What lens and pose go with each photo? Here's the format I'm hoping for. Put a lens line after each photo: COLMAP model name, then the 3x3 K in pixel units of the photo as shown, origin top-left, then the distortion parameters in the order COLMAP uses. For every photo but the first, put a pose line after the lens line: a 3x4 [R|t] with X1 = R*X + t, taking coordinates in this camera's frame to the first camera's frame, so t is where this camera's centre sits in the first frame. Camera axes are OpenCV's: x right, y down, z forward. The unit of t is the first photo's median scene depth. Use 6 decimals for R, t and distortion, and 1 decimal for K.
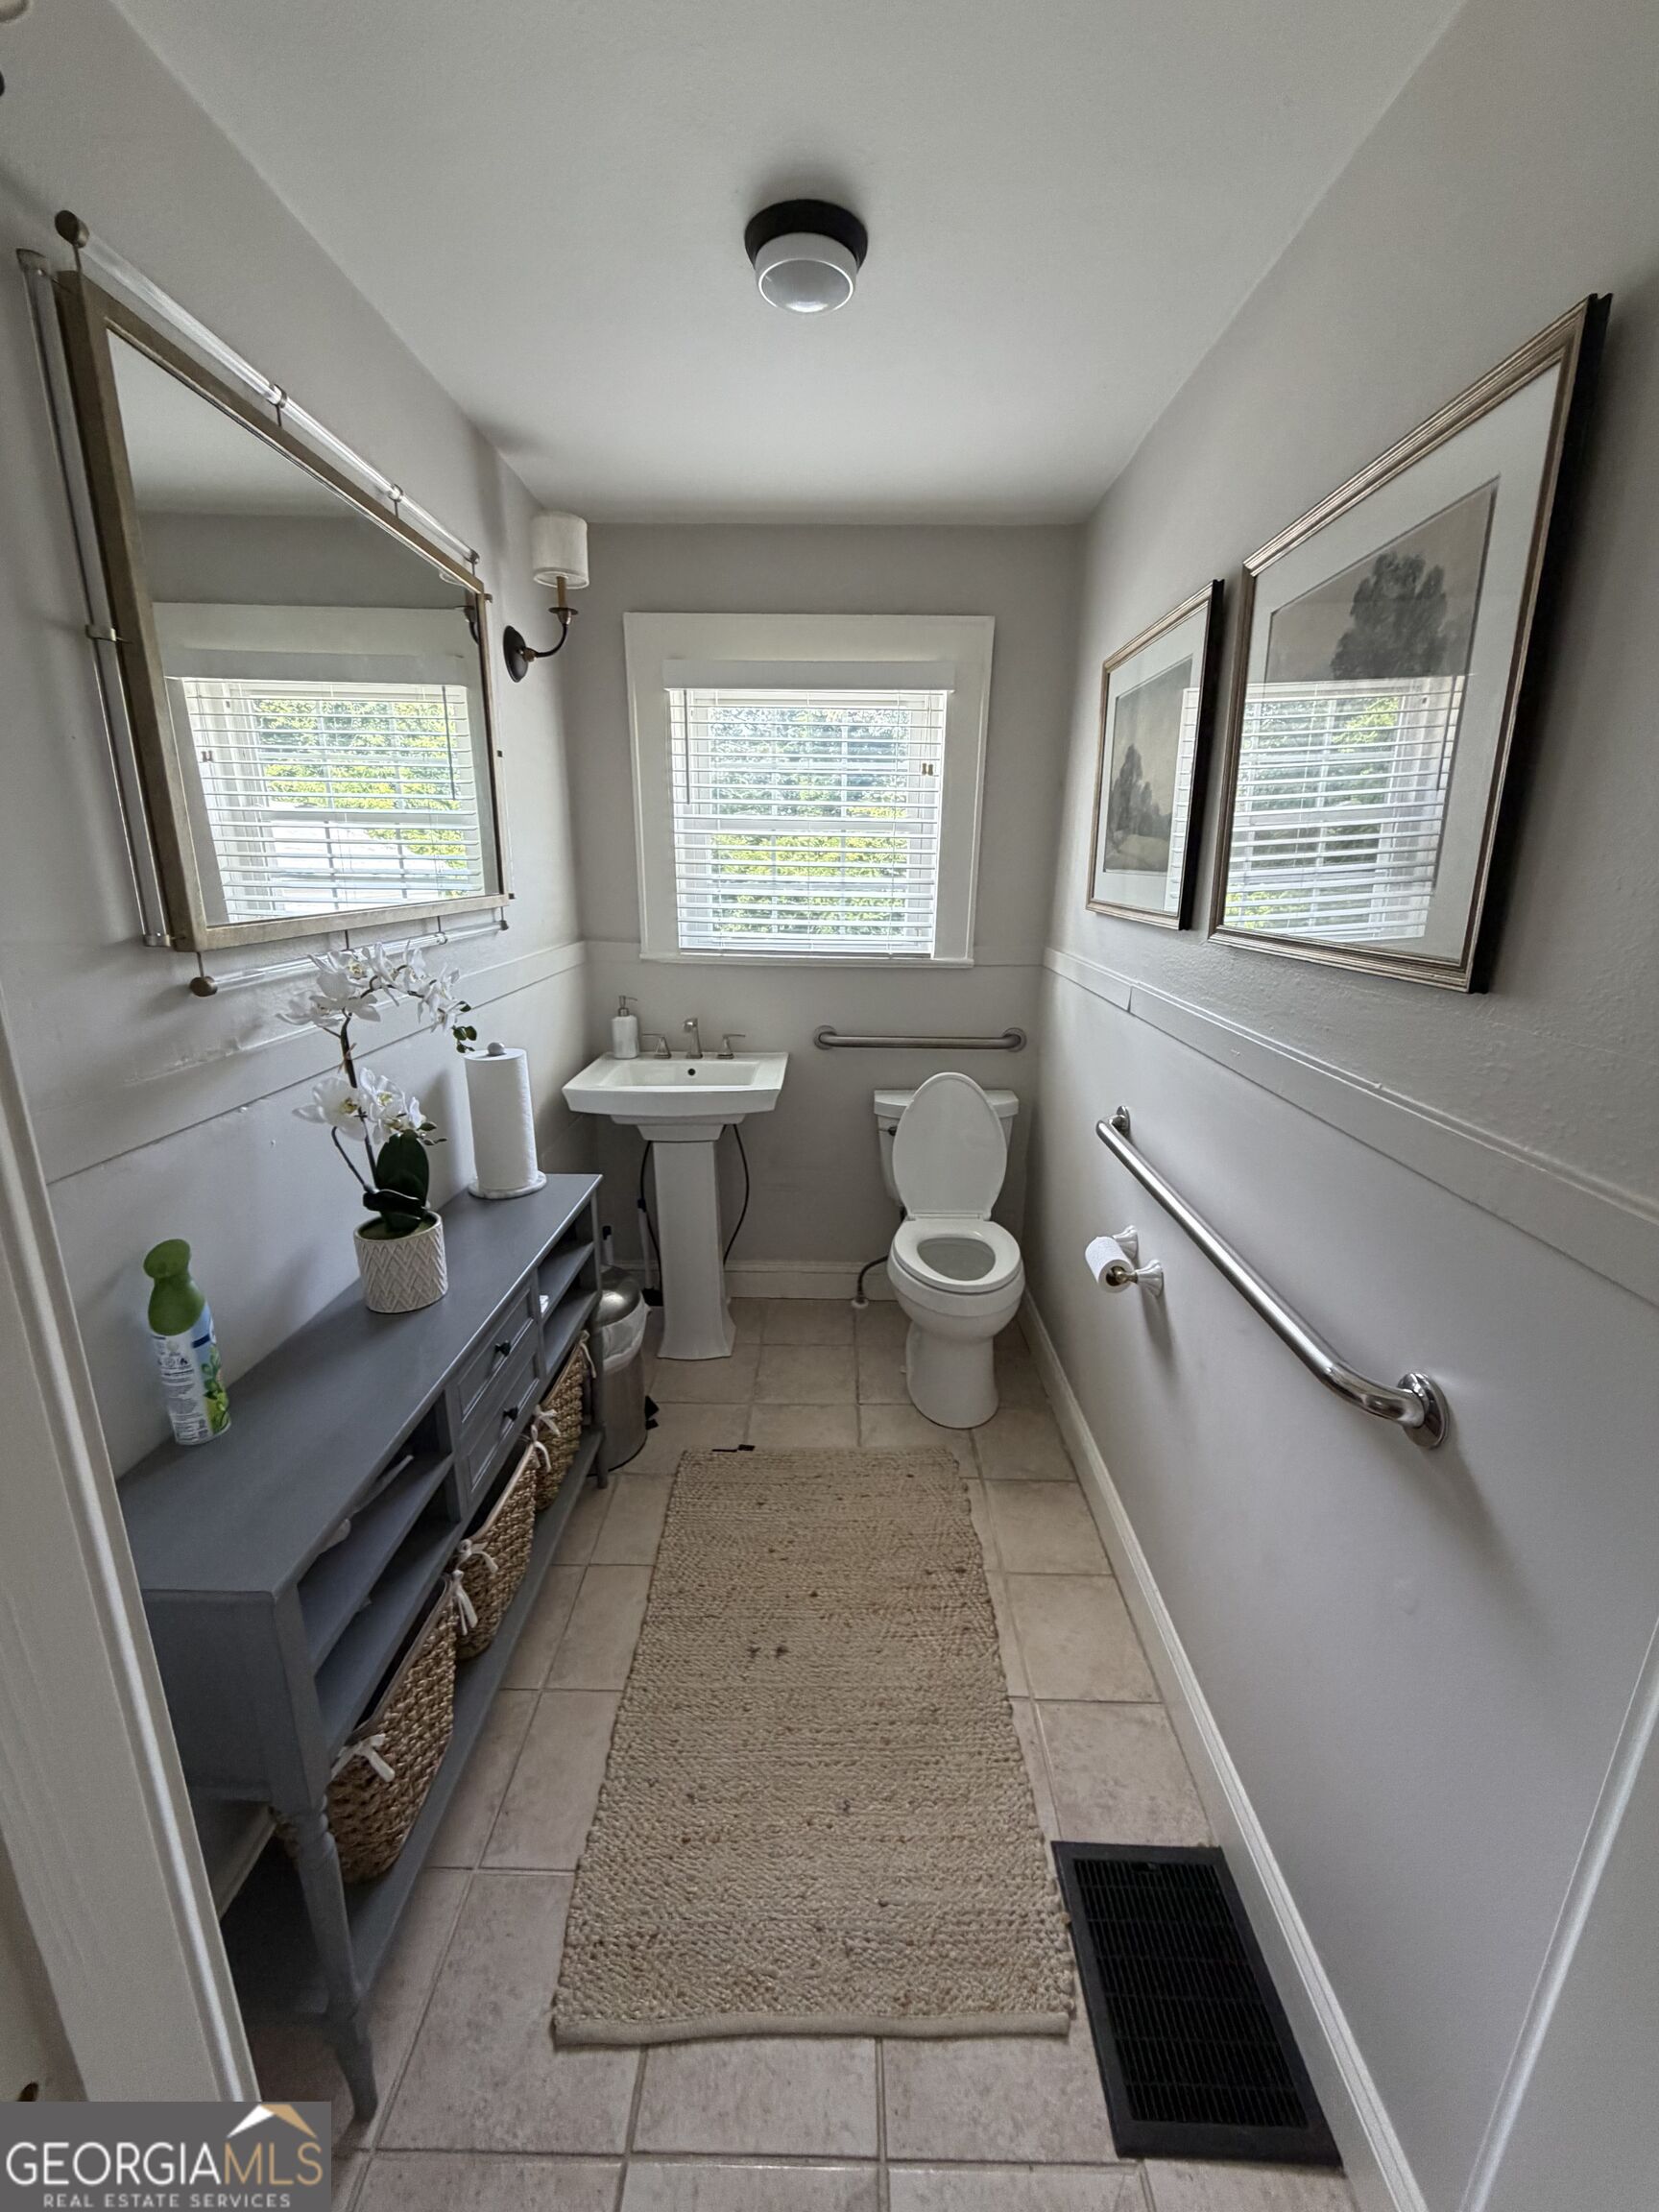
lens RADIAL K [[880.7, 0, 829.2], [0, 880.7, 1091.5], [0, 0, 1]] dist [-0.002941, 0.000766]
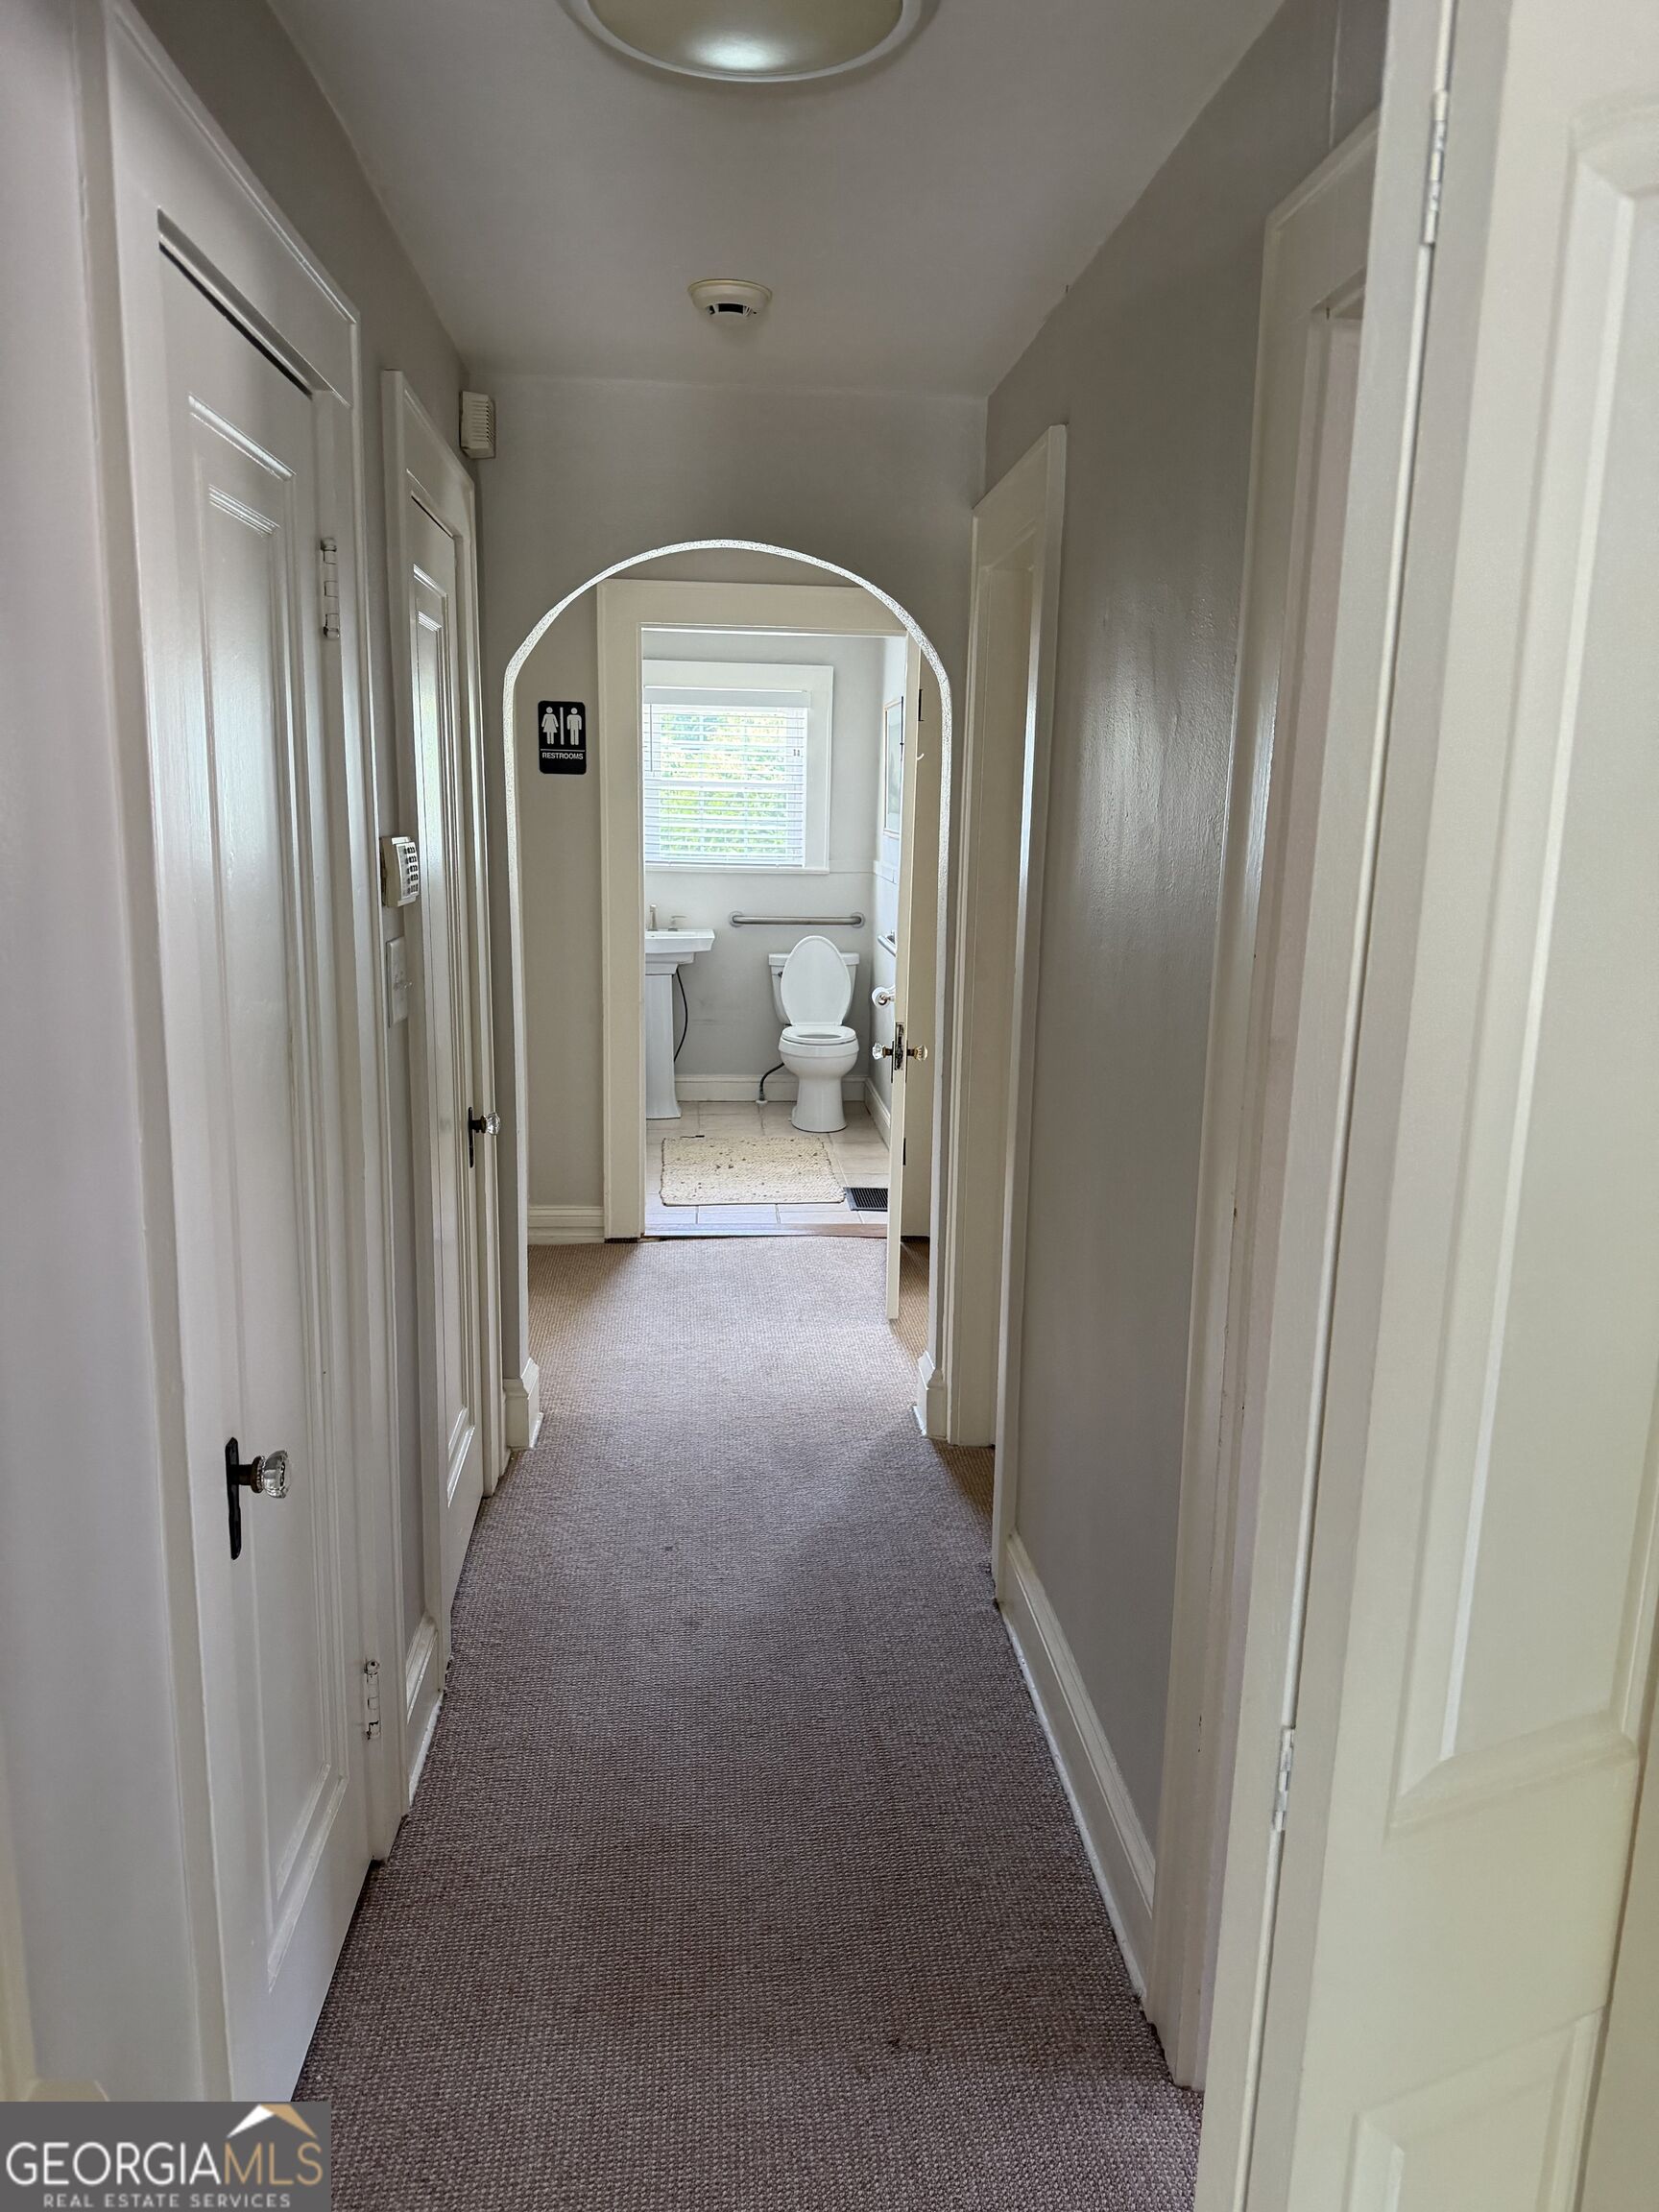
lens RADIAL K [[1558.0, 0, 829.8], [0, 1558.0, 1115.7], [0, 0, 1]] dist [0.050739, -0.061355]
pose [[0.994845, -0.017353, 0.099912, -0.125739], [0.021791, 0.998816, -0.043502, 0.420727], [-0.099038, 0.045455, 0.994045, -1.789542]]
